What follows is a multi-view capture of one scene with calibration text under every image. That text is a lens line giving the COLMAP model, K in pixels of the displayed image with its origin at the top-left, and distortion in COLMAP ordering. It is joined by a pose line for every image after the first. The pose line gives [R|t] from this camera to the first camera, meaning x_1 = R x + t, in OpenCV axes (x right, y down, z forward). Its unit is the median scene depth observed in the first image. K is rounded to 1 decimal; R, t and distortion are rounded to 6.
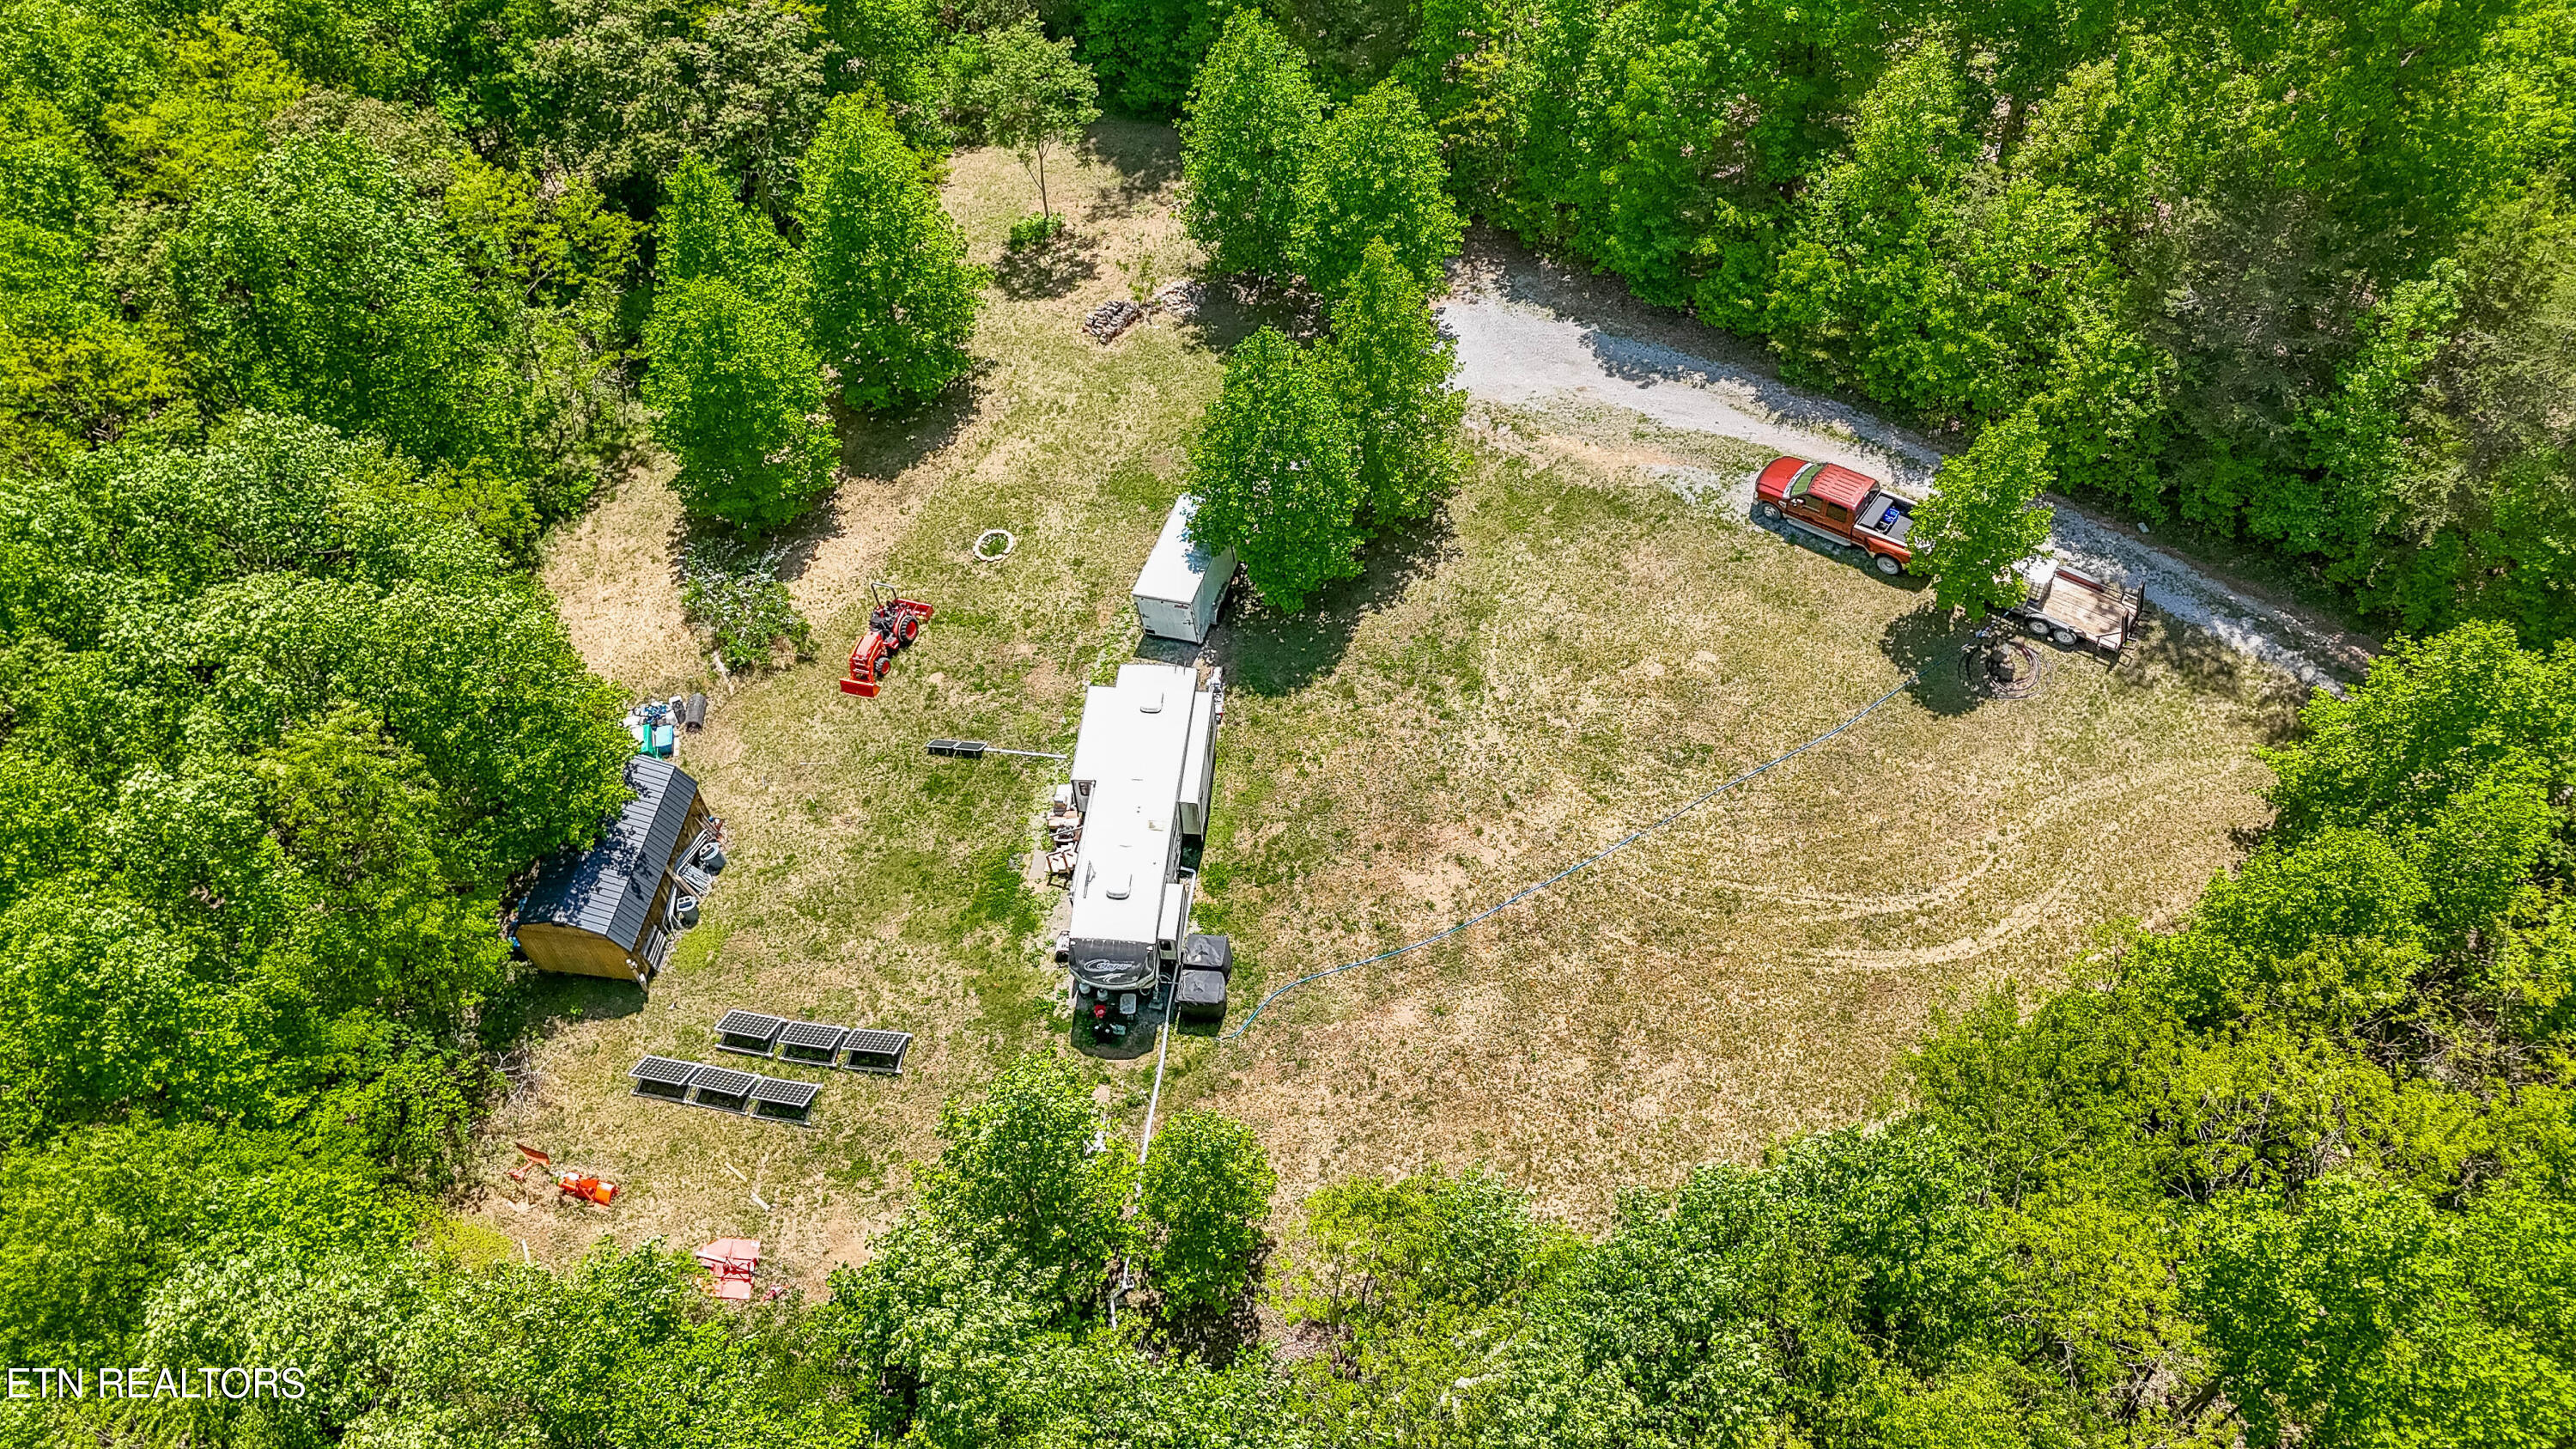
lens RADIAL K [[1893.4, 0, 1288.0], [0, 1893.4, 724.5], [0, 0, 1]] dist [0.127679, -0.194150]
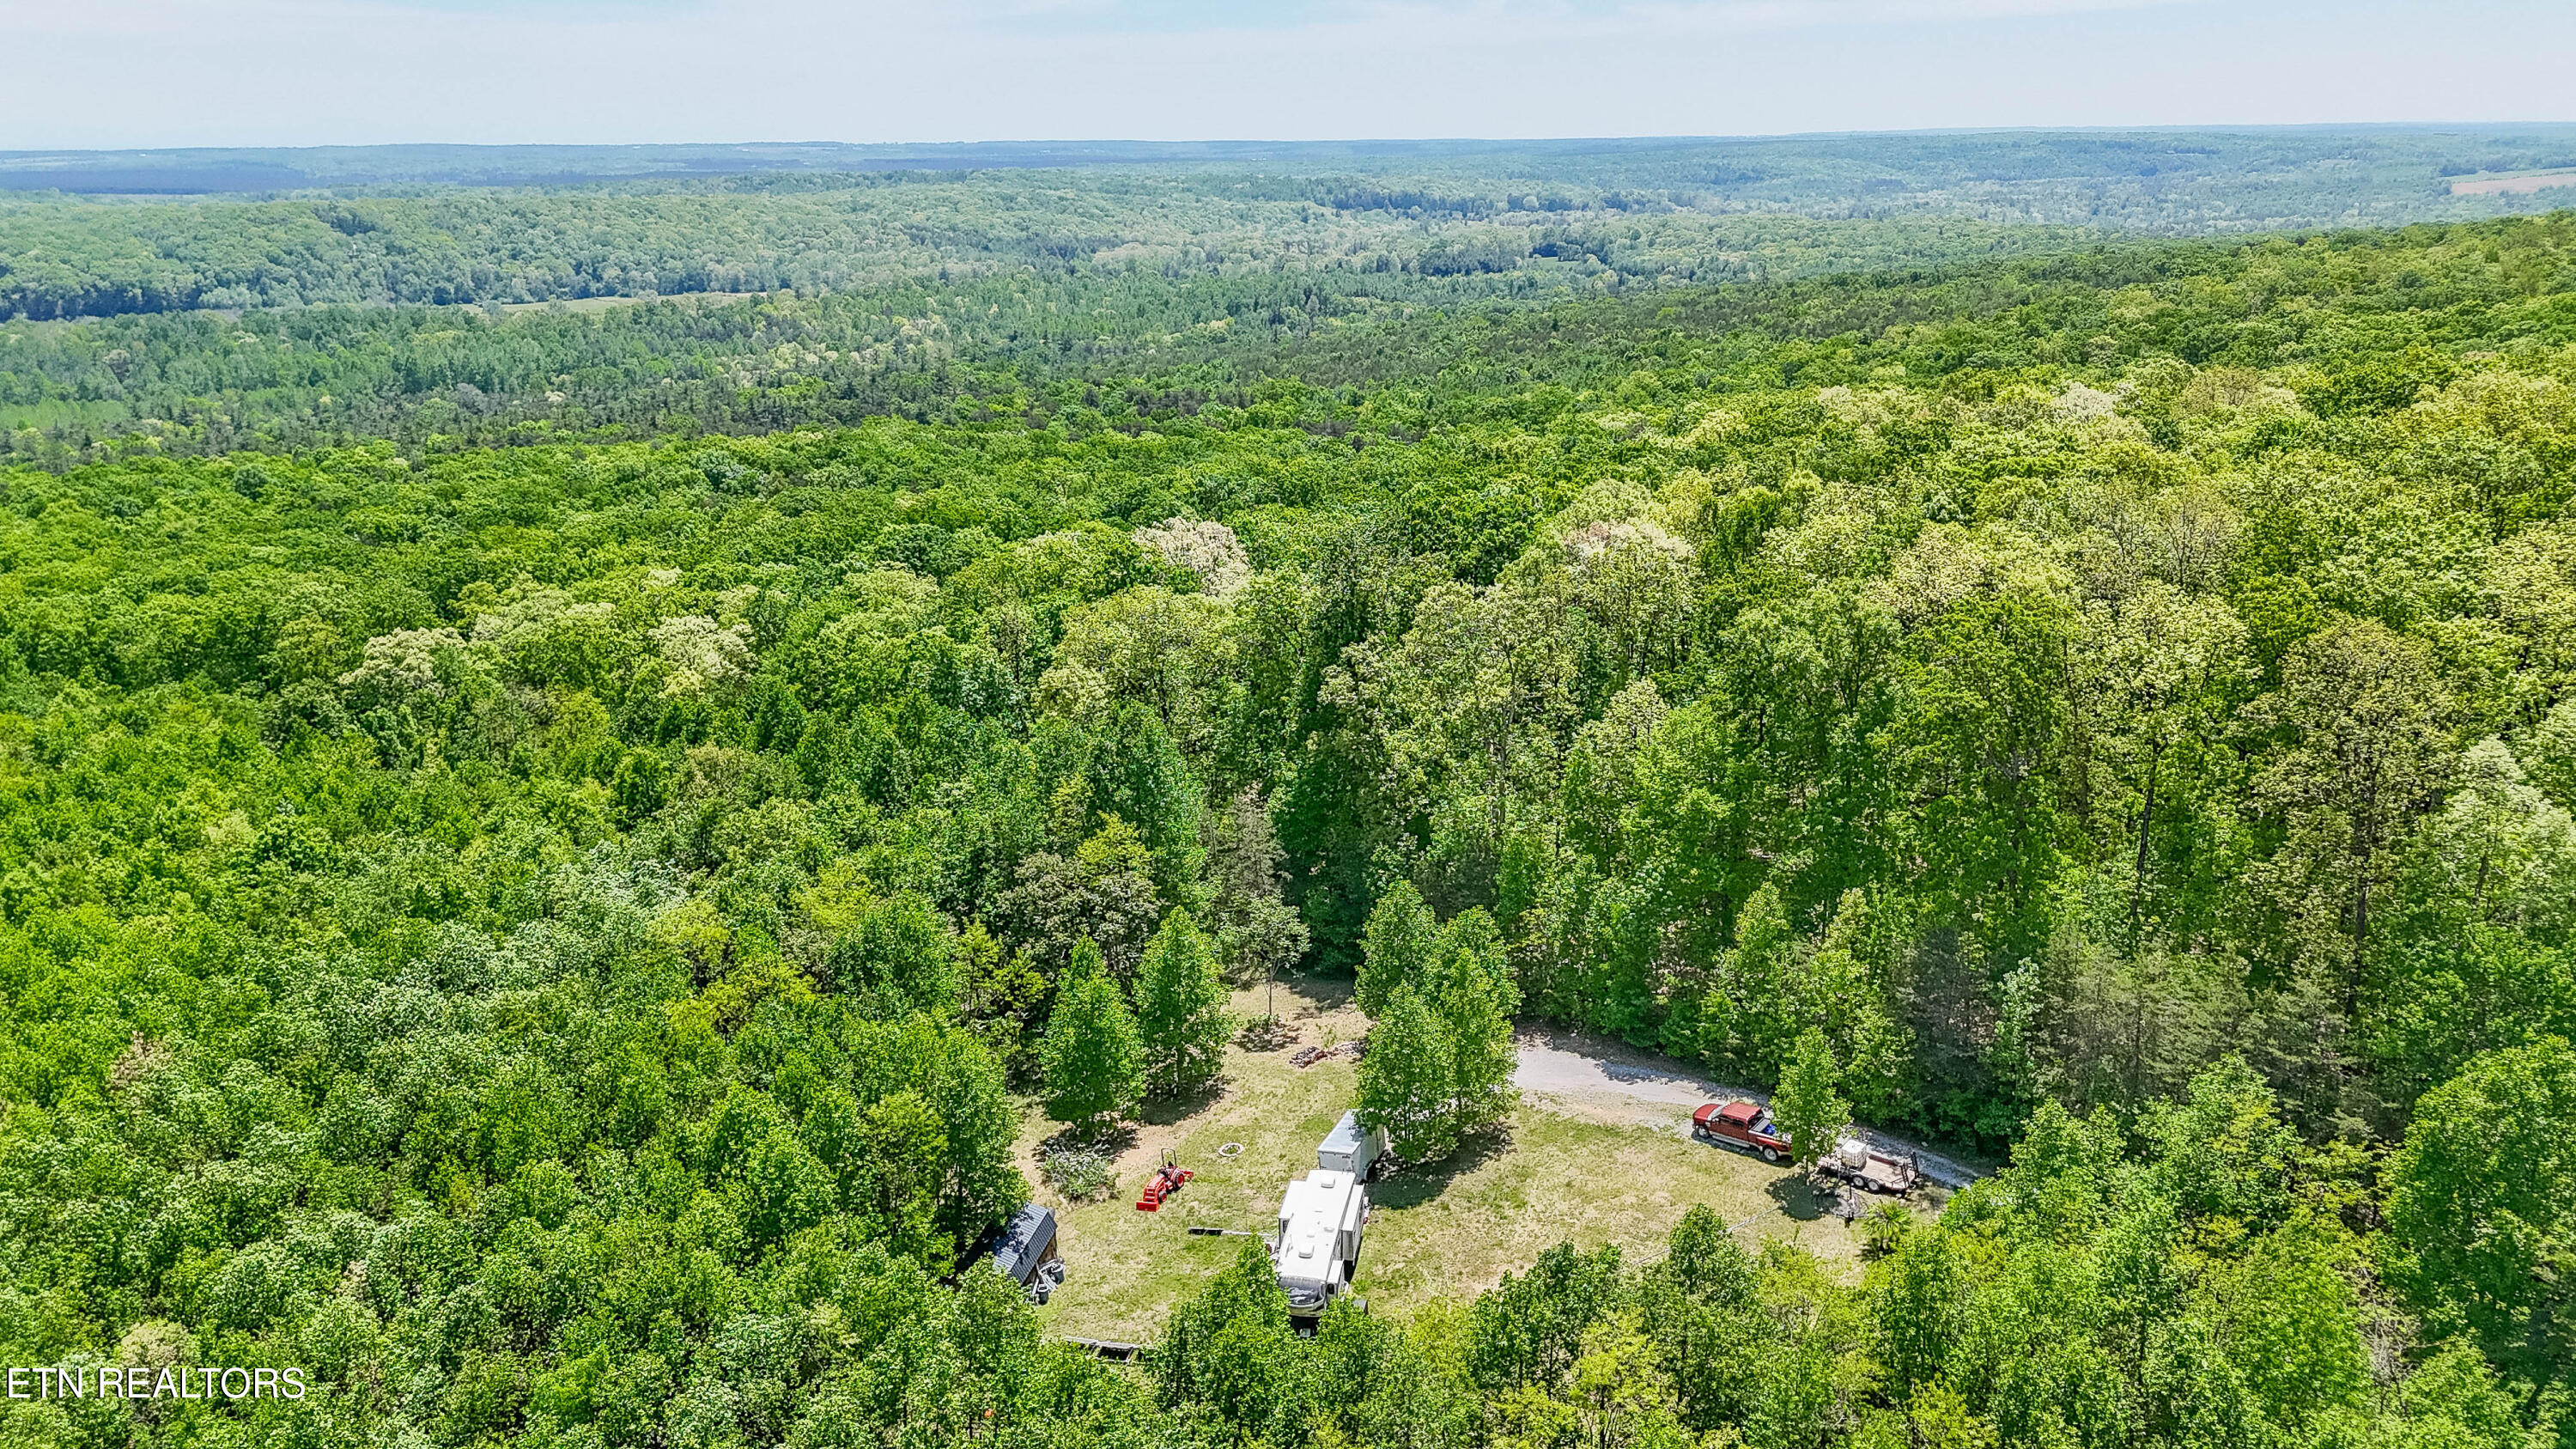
lens RADIAL K [[1864.3, 0, 1271.5], [0, 1864.3, 799.0], [0, 0, 1]] dist [0.069584, -0.059121]
pose [[0.995308, 0.037070, -0.089376, 0.013591], [-0.080122, 0.833623, -0.546492, 0.575480], [0.054248, 0.551089, 0.832682, -0.548244]]
